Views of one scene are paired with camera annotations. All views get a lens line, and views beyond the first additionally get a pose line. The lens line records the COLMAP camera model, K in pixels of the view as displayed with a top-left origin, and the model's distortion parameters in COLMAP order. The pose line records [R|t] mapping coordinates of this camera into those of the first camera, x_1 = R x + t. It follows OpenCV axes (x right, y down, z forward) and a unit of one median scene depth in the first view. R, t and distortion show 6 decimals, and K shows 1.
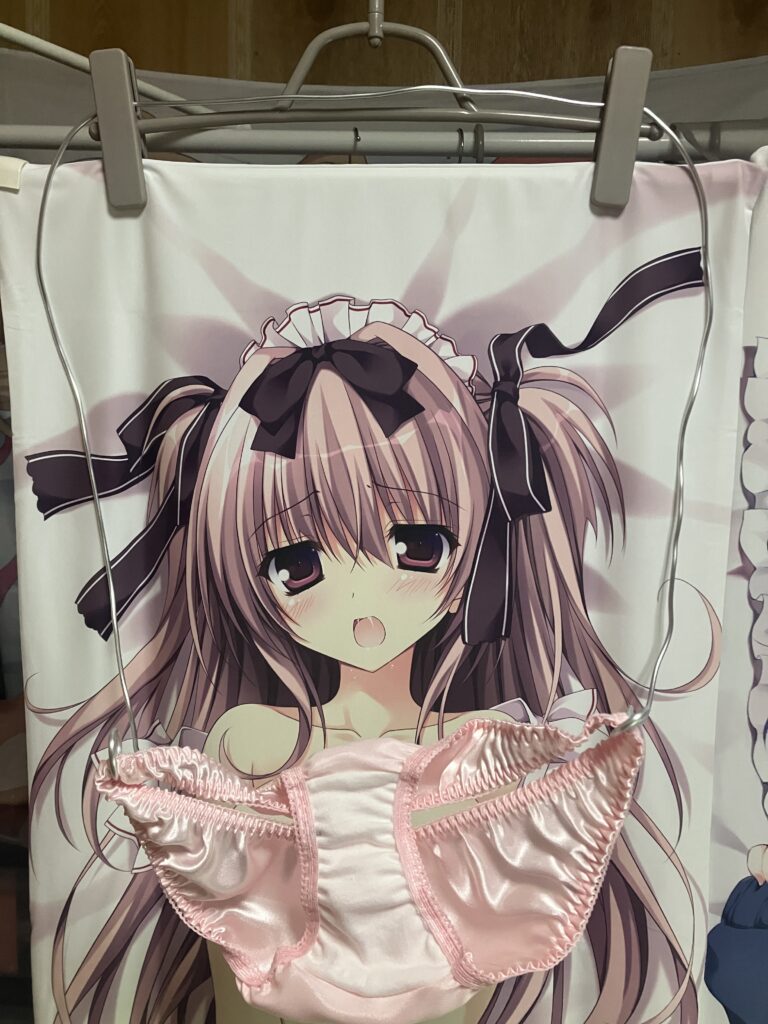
lens RADIAL K [[840.3, 0, 380.4], [0, 840.3, 507.7], [0, 0, 1]] dist [0.055566, -0.017348]
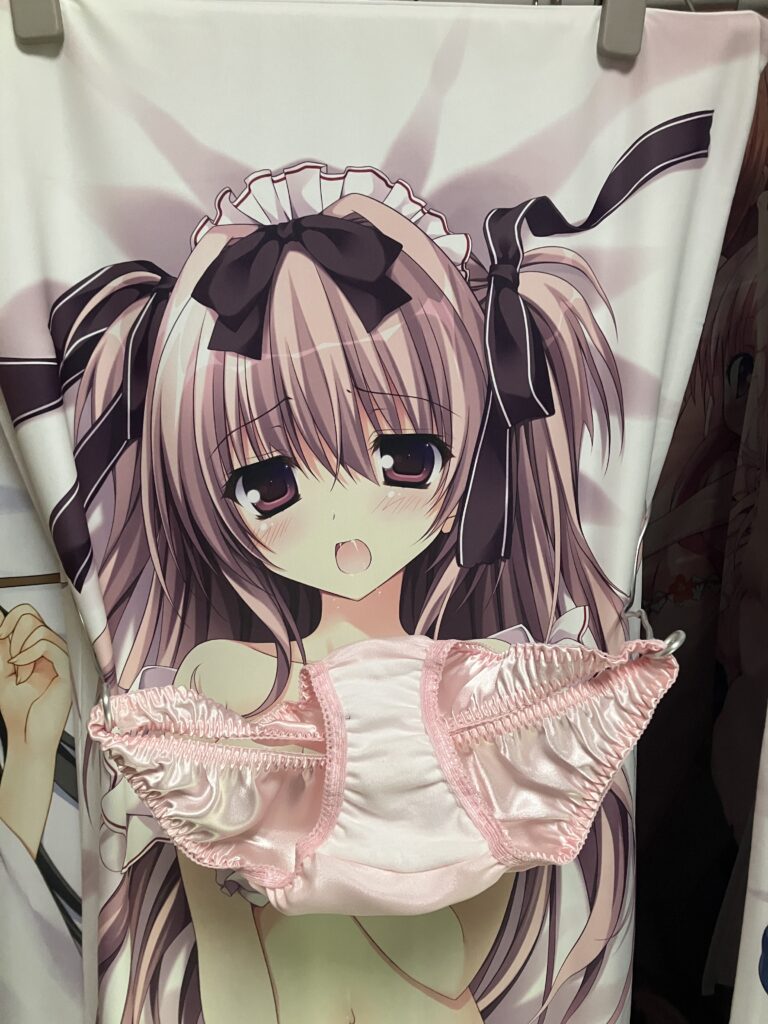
lens RADIAL K [[840.3, 0, 389.8], [0, 840.3, 513.1], [0, 0, 1]] dist [0.055566, -0.017348]
pose [[0.999348, -0.021086, 0.029322, 0.000486], [0.017196, 0.991739, 0.127117, -0.009806], [-0.031760, -0.126530, 0.991454, 0.120931]]
